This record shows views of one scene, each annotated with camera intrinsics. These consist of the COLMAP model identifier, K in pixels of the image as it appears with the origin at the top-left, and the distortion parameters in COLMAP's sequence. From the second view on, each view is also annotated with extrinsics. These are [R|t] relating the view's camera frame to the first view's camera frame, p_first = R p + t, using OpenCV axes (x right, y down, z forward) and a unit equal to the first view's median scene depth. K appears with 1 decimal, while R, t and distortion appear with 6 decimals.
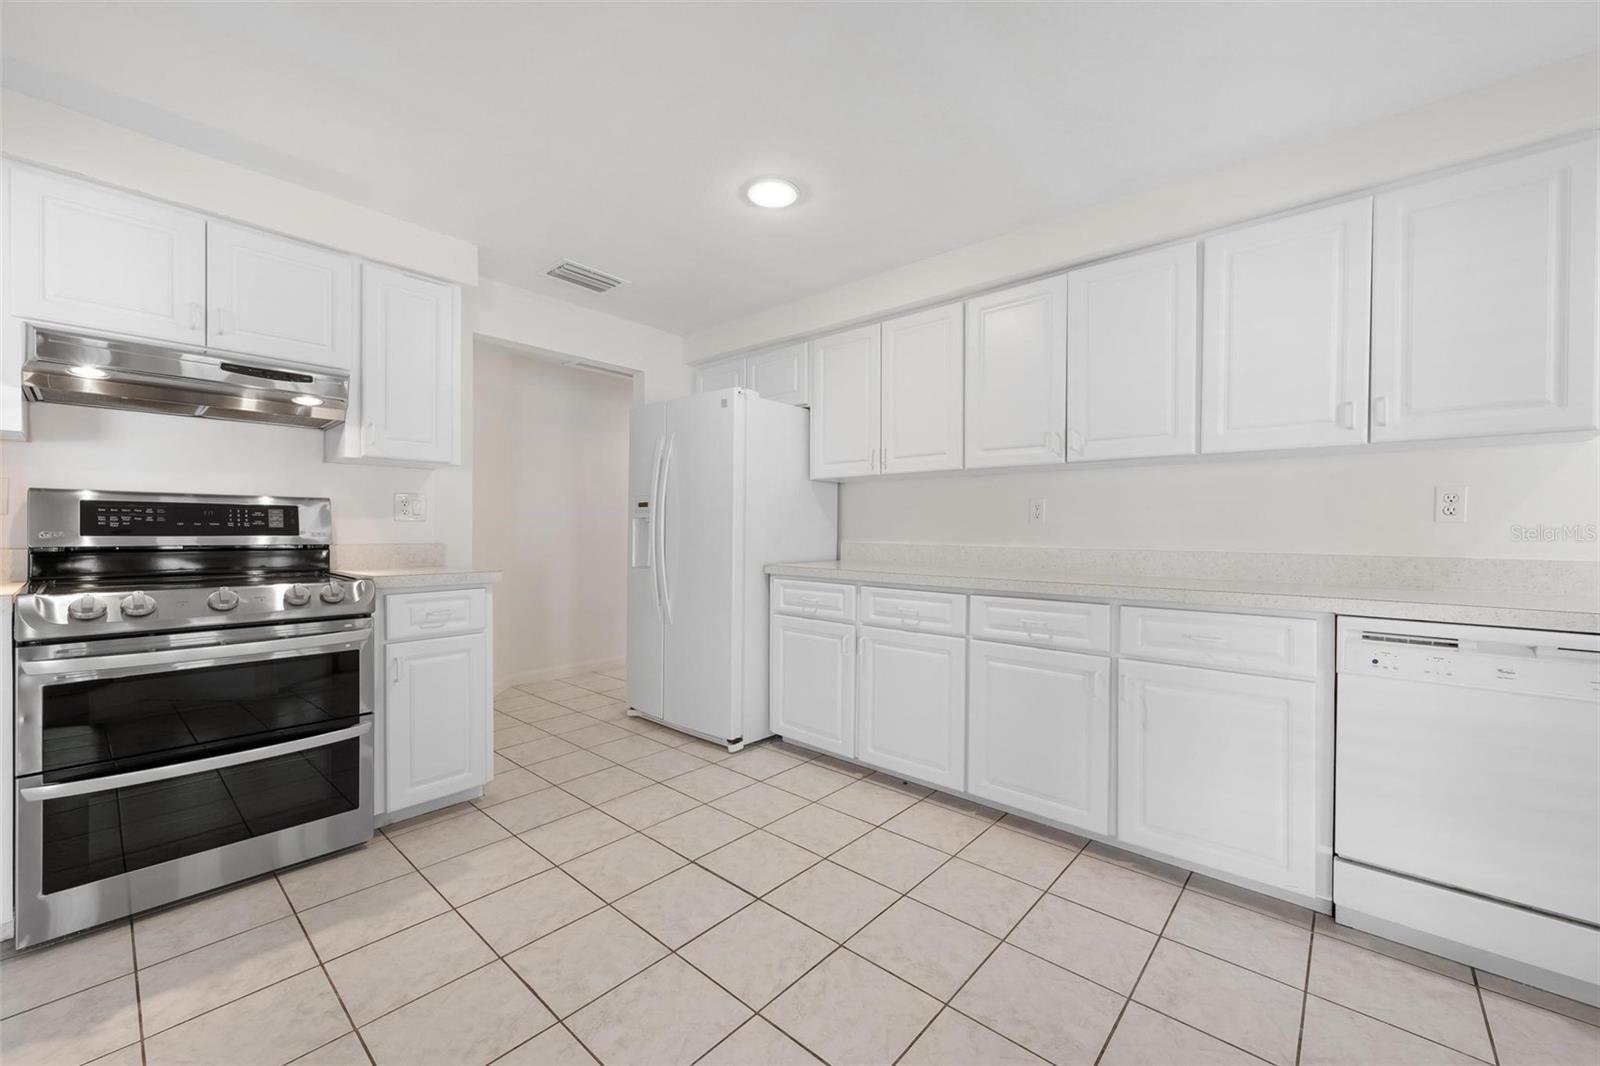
lens RADIAL K [[631.2, 0, 800.6], [0, 631.2, 536.7], [0, 0, 1]] dist [0.001266, 0.000000]
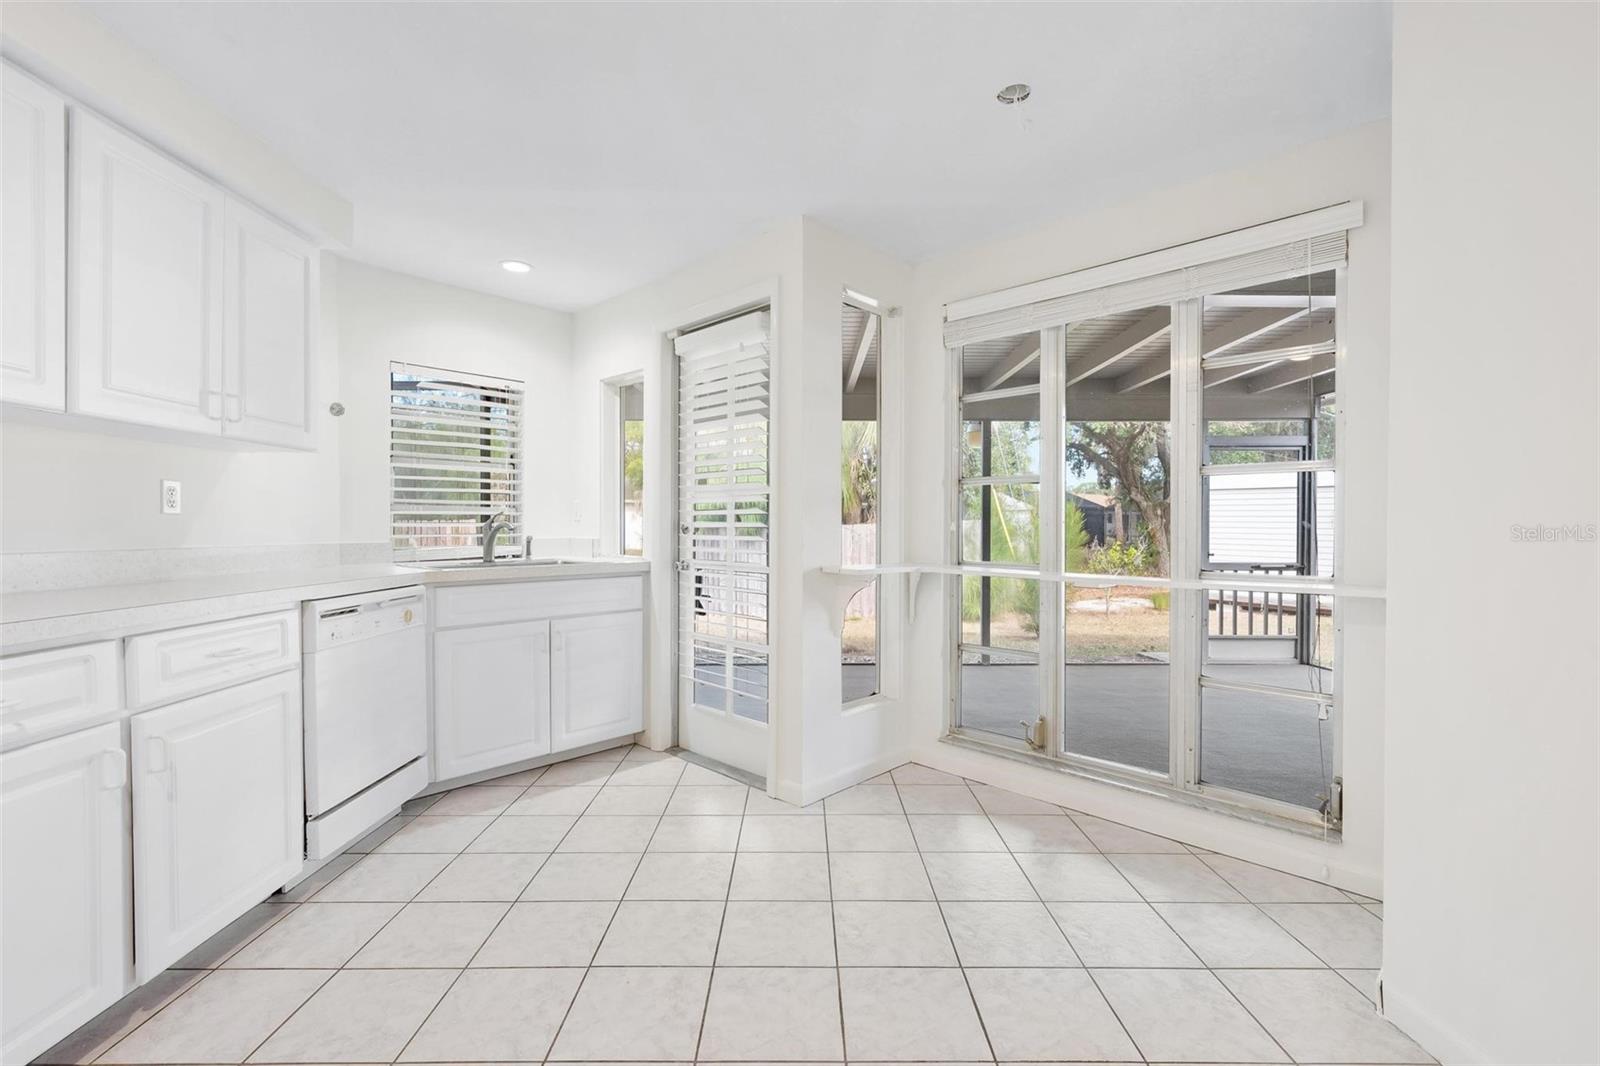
lens RADIAL K [[705.5, 0, 804.4], [0, 705.5, 533.5], [0, 0, 1]] dist [0.003822, 0.000420]
pose [[-0.675876, -0.018657, 0.736779, -0.264070], [-0.004074, 0.999759, 0.021579, -0.009560], [-0.737004, 0.011583, -0.675789, 0.500319]]
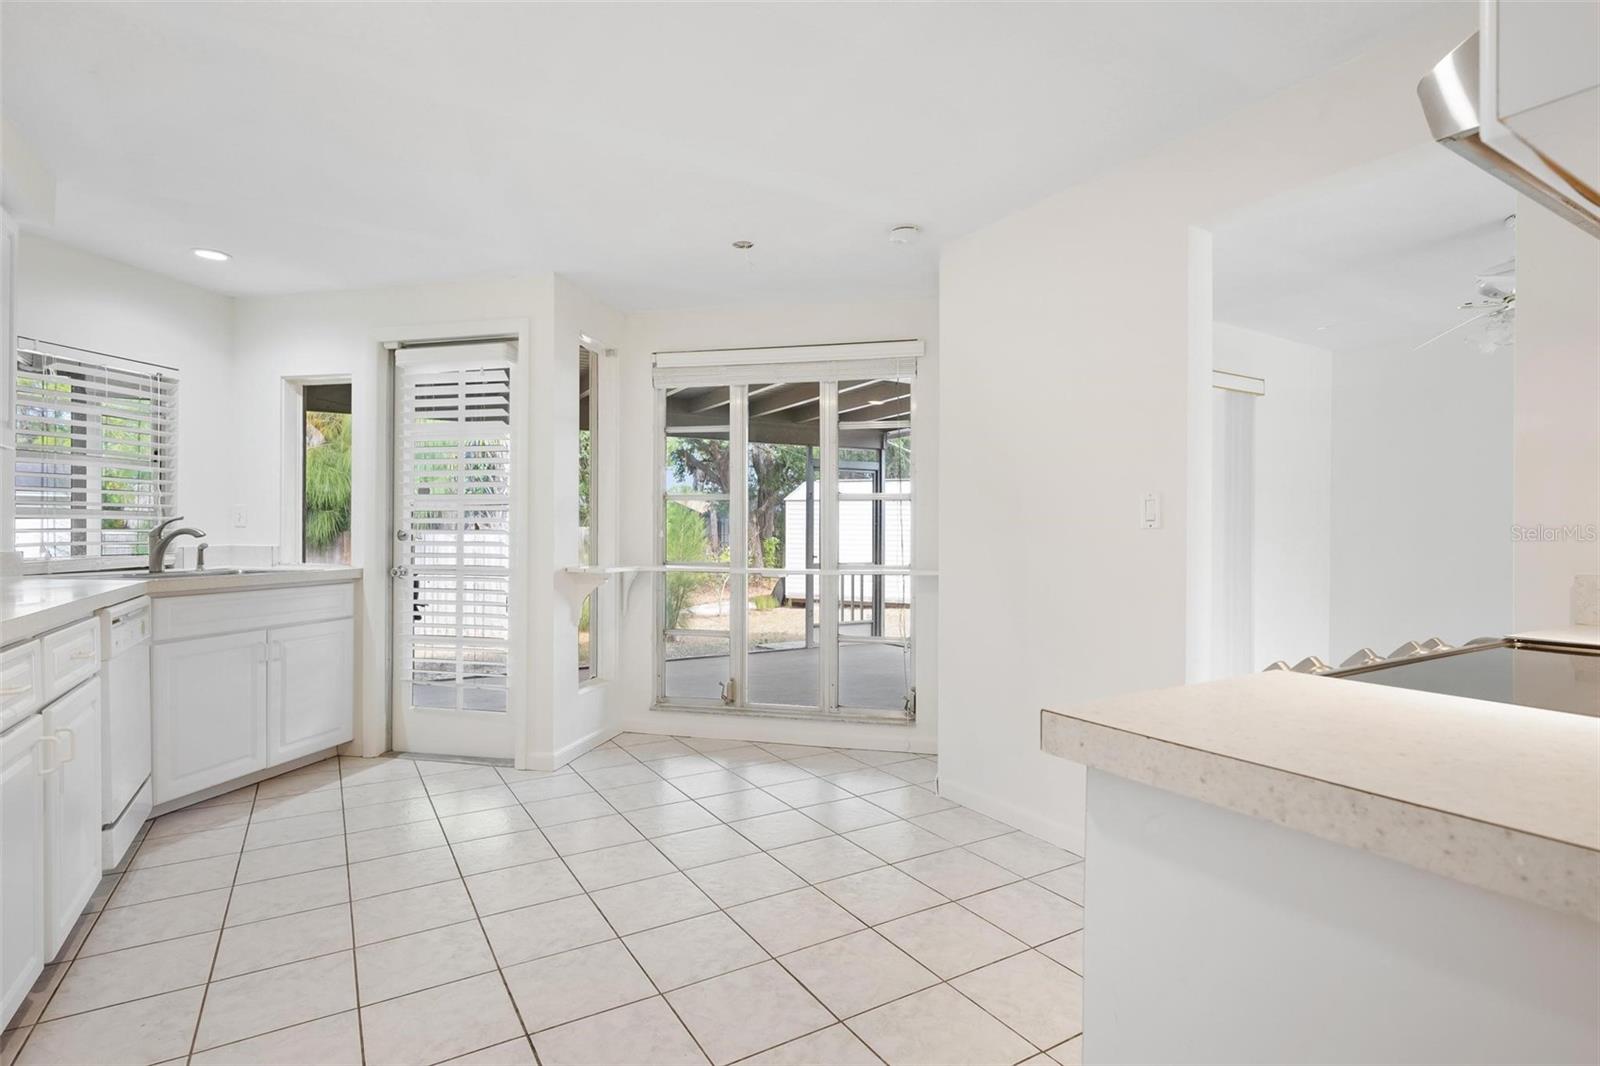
lens RADIAL K [[793.2, 0, 807.3], [0, 793.2, 531.4], [0, 0, 1]] dist [0.004757, 0.000841]
pose [[-0.960254, -0.011368, 0.278896, -0.291956], [-0.010268, 0.999933, 0.005405, -0.011794], [-0.278939, 0.002327, -0.960306, 0.829427]]
